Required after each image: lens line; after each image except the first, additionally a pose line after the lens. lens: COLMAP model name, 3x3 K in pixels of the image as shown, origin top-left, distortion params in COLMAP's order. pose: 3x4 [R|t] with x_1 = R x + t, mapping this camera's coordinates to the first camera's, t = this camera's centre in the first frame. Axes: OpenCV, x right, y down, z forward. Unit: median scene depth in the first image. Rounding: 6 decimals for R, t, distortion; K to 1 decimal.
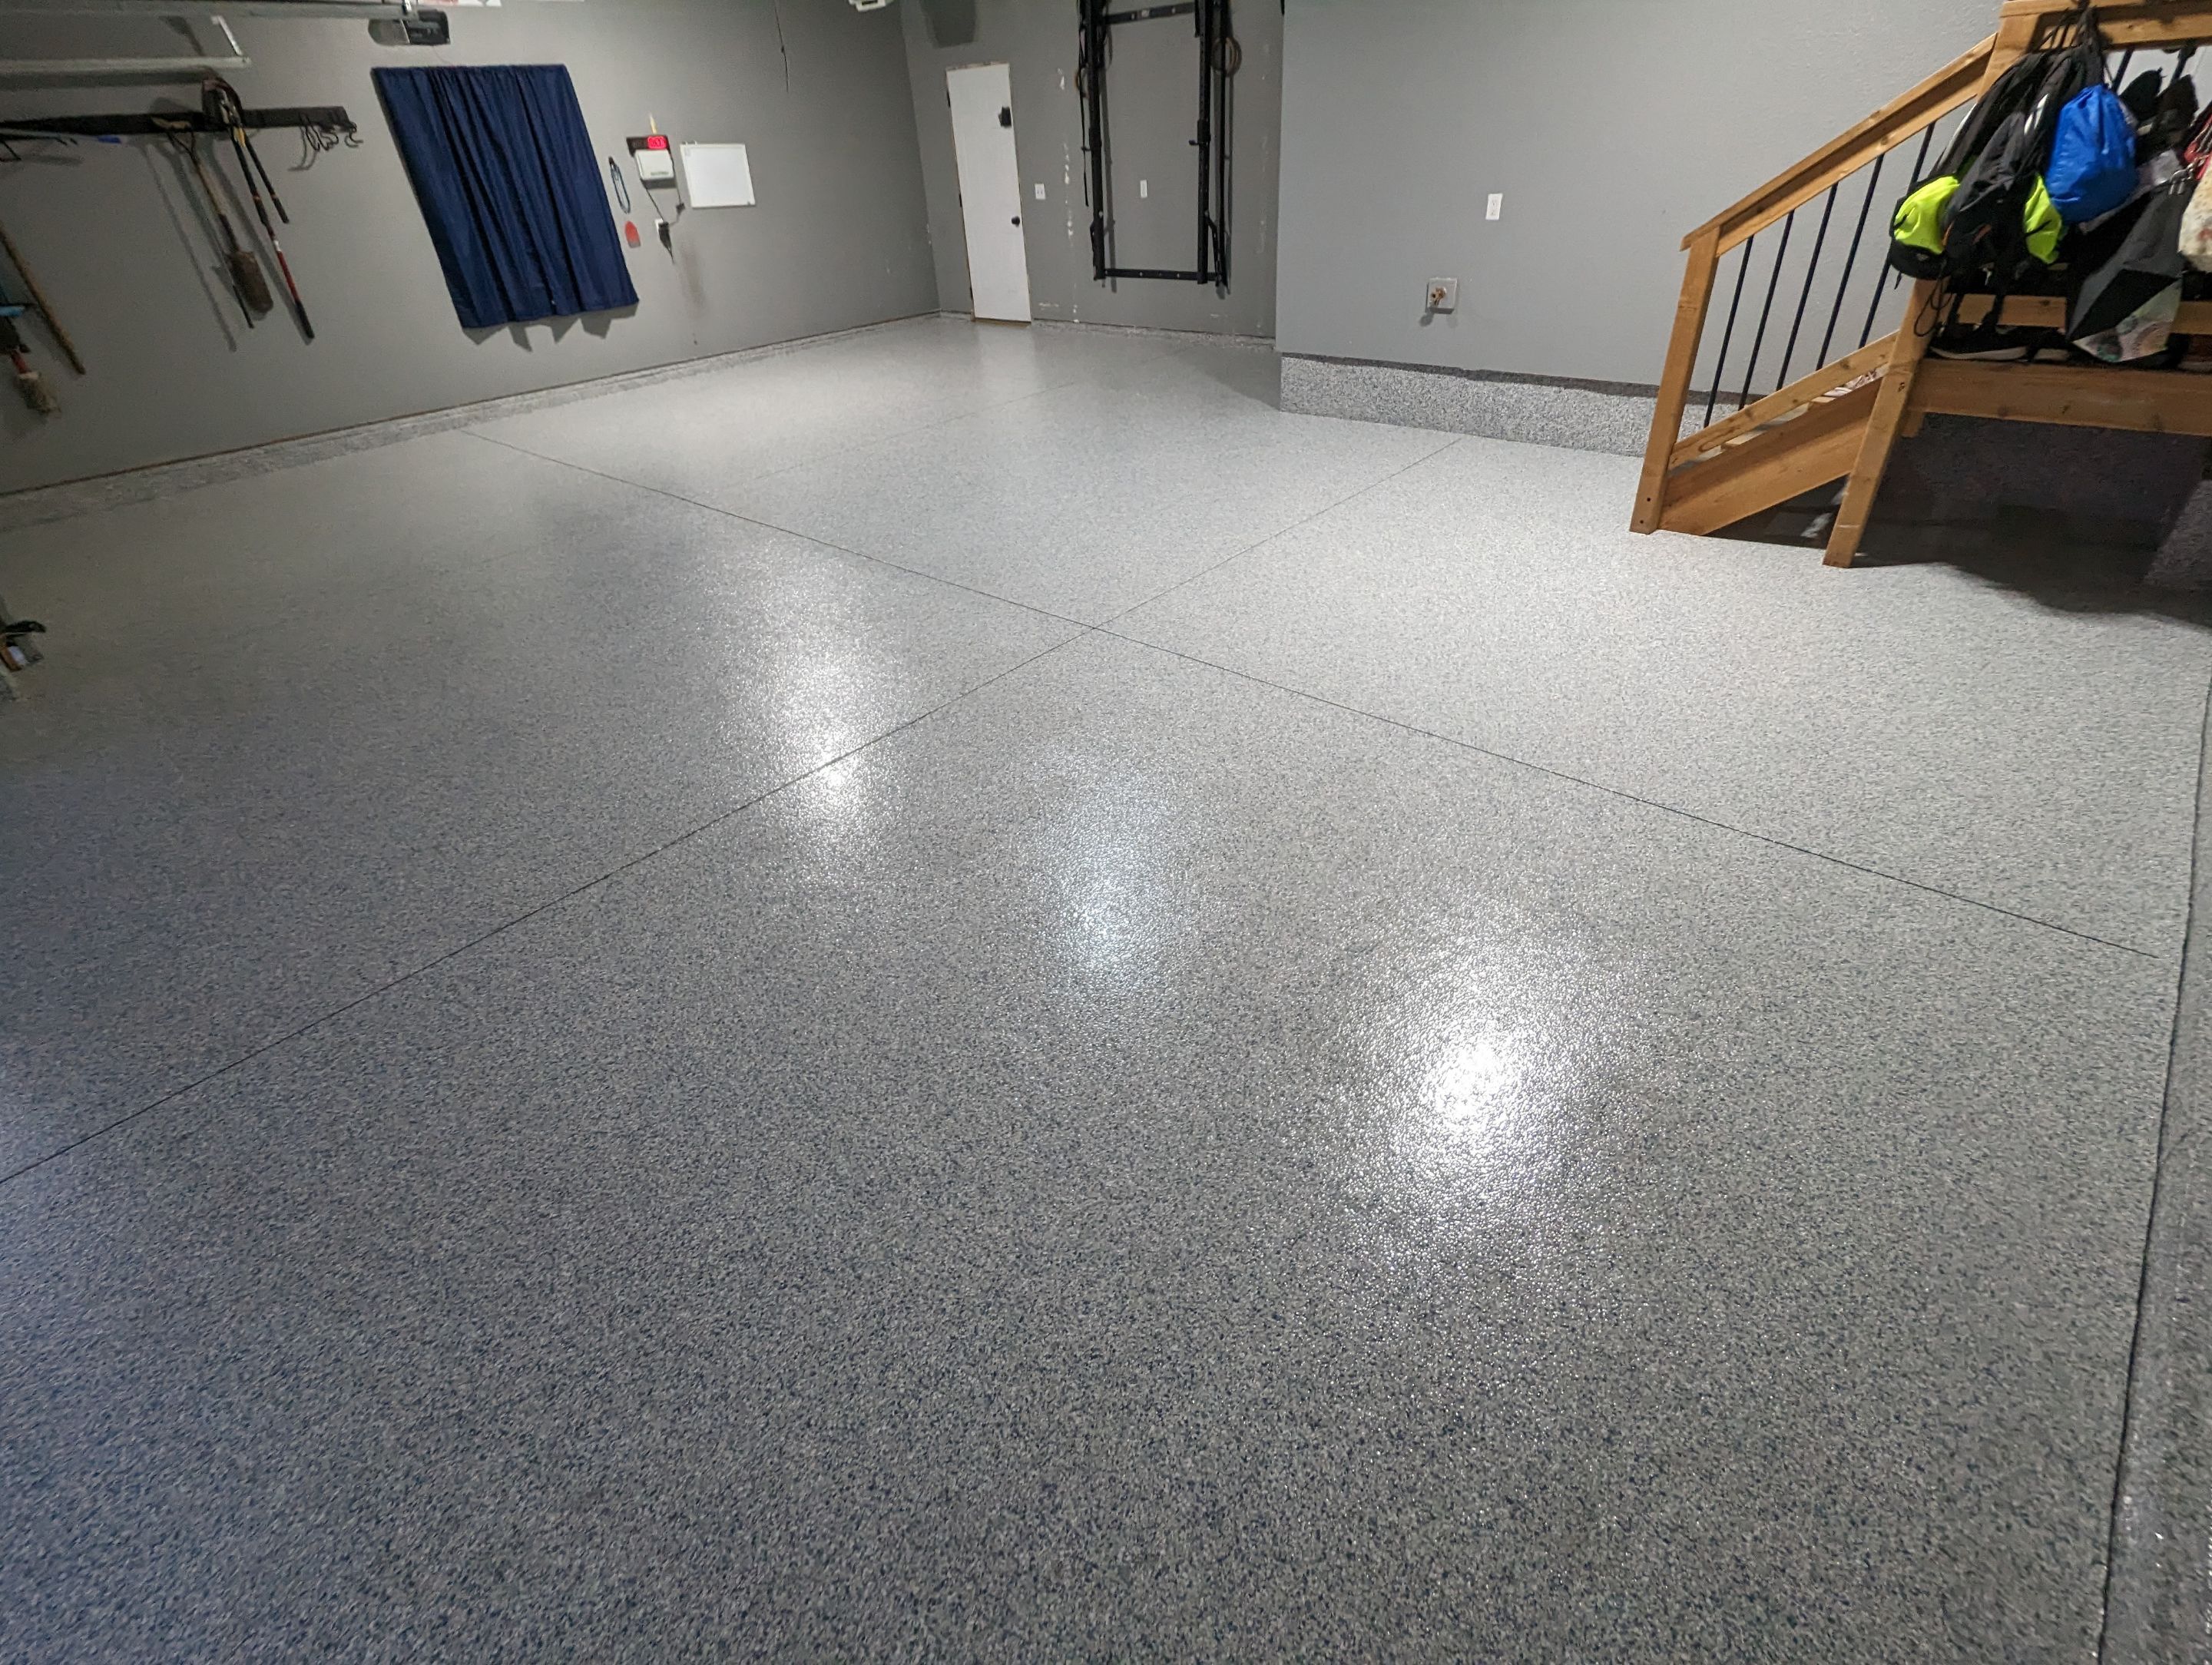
lens RADIAL K [[1051.2, 0, 1111.5], [0, 1051.2, 828.7], [0, 0, 1]] dist [-0.002024, 0.000695]
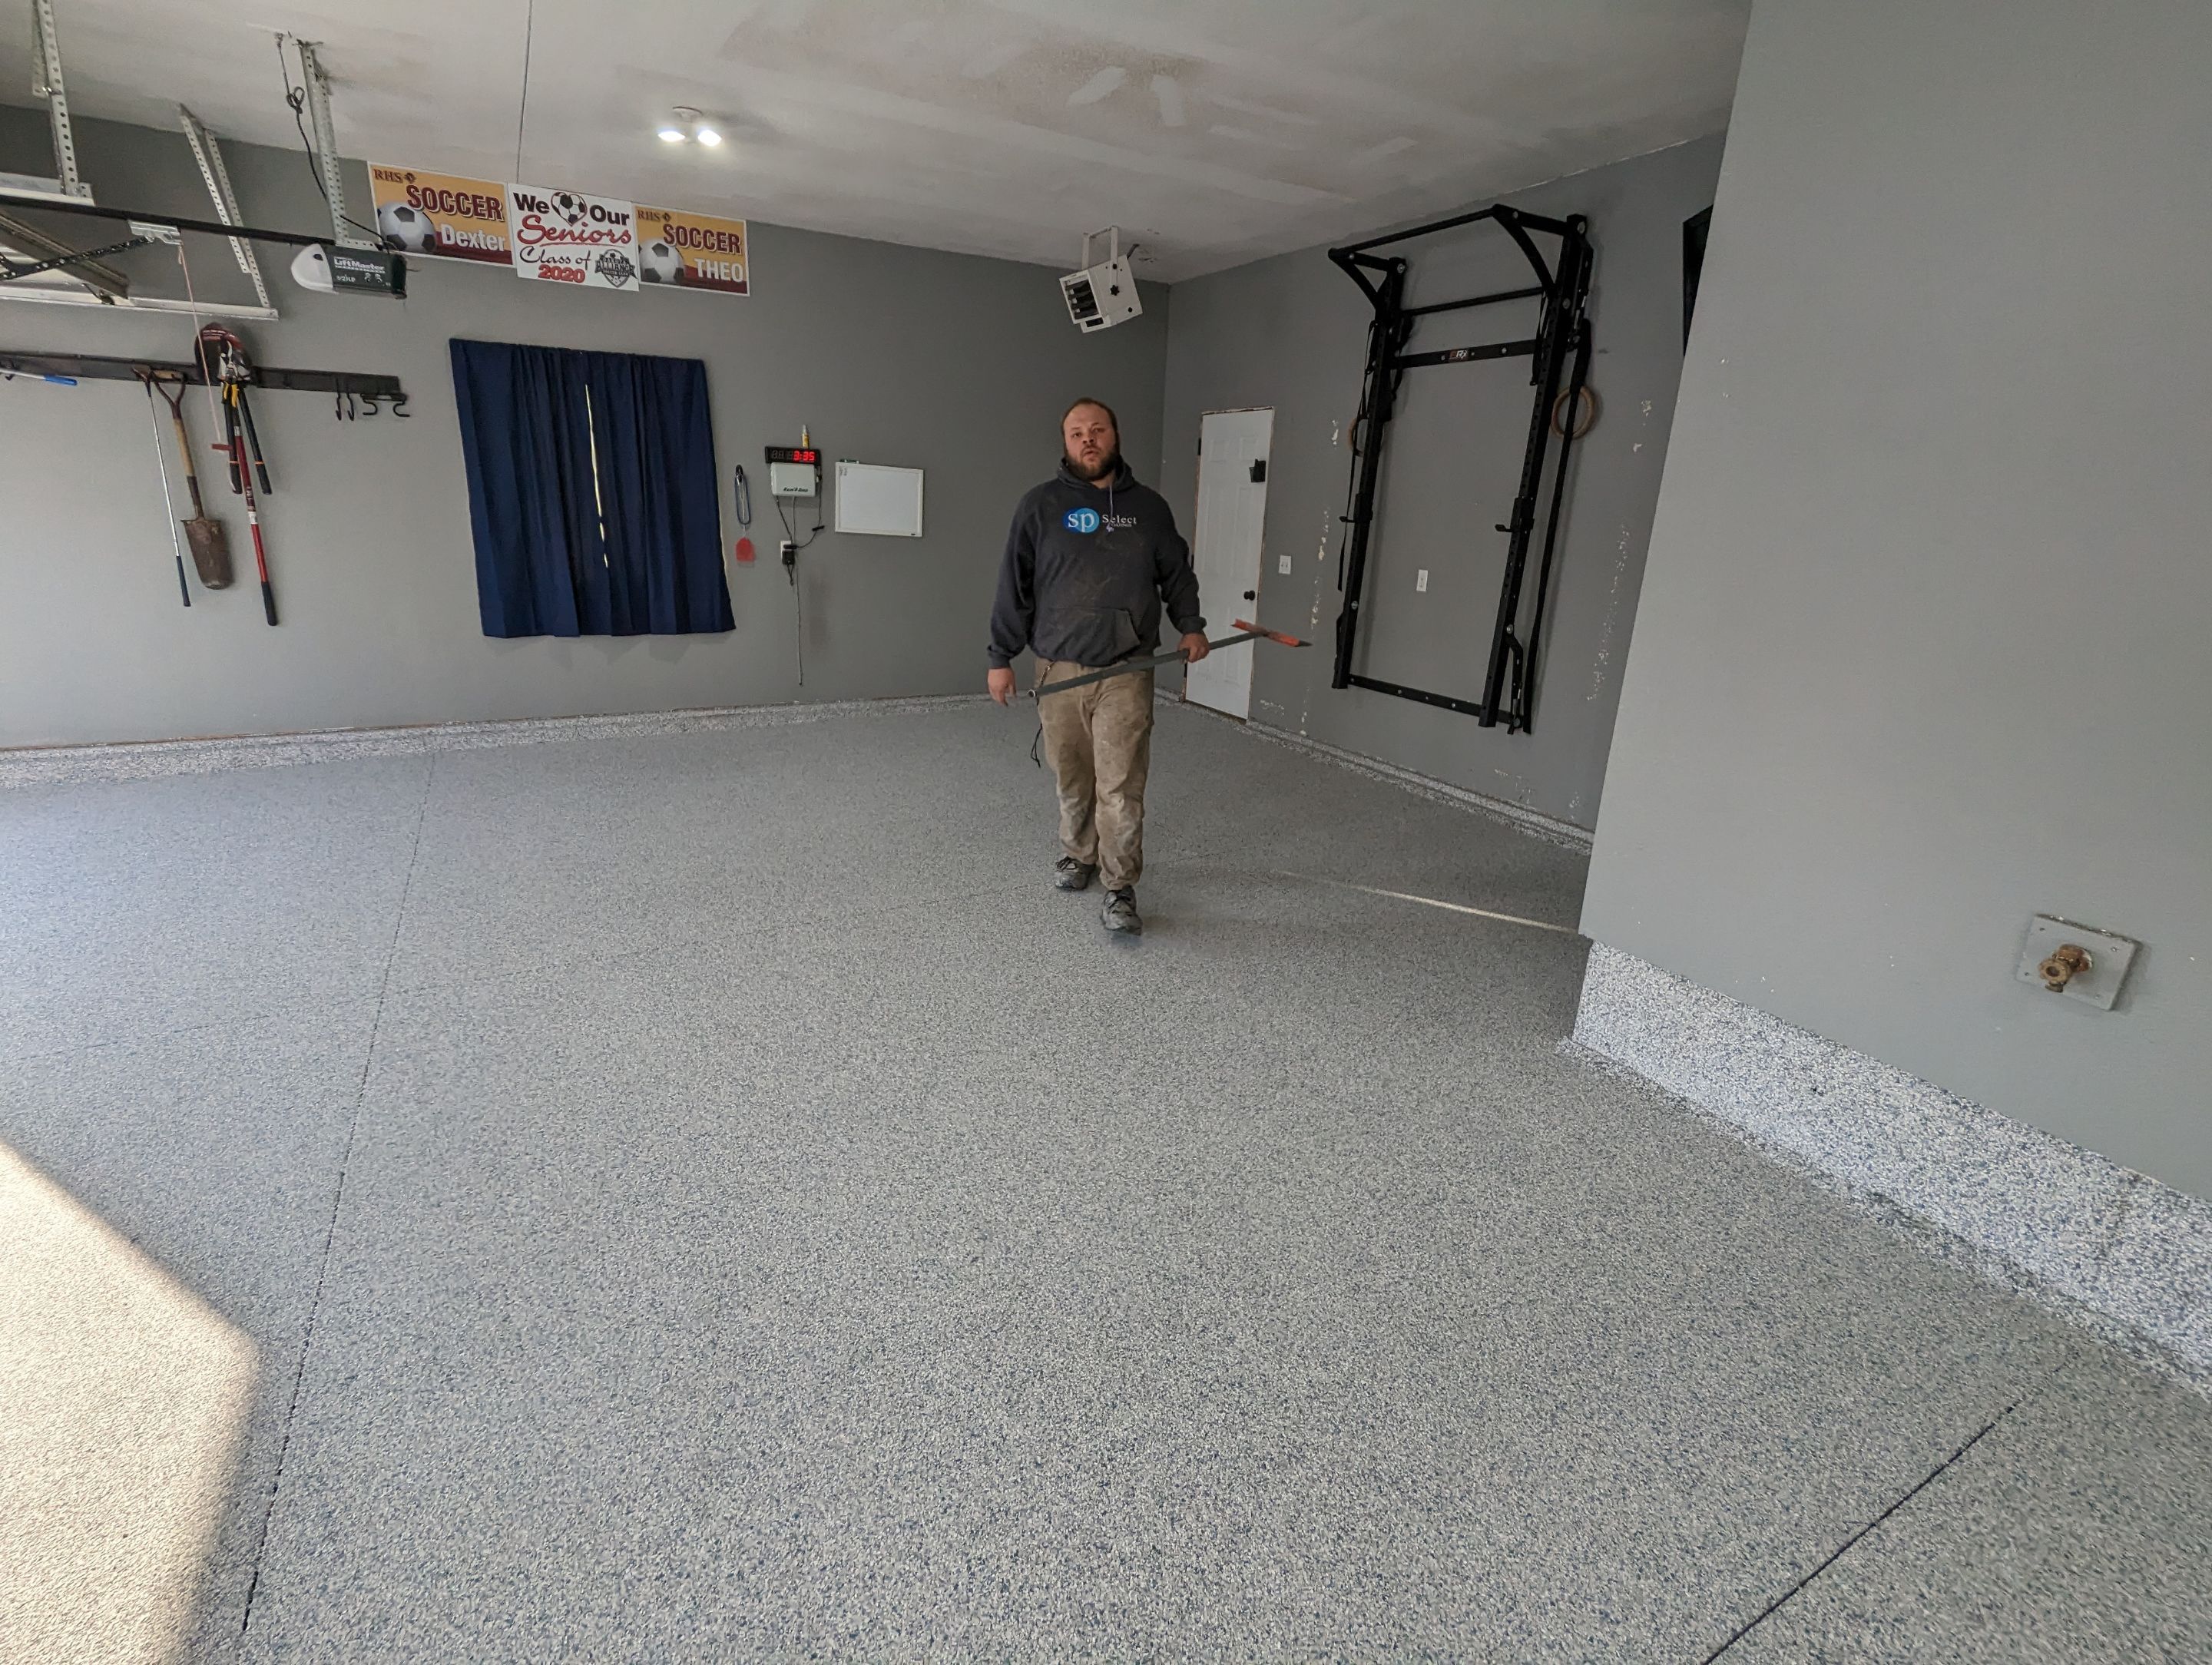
lens RADIAL K [[1041.5, 0, 1111.4], [0, 1041.5, 829.7], [0, 0, 1]] dist [-0.003035, -0.000427]
pose [[0.940198, 0.189703, -0.282915, 0.079363], [-0.258833, 0.937810, -0.231339, -0.321737], [0.221435, 0.290732, 0.930829, 0.485066]]
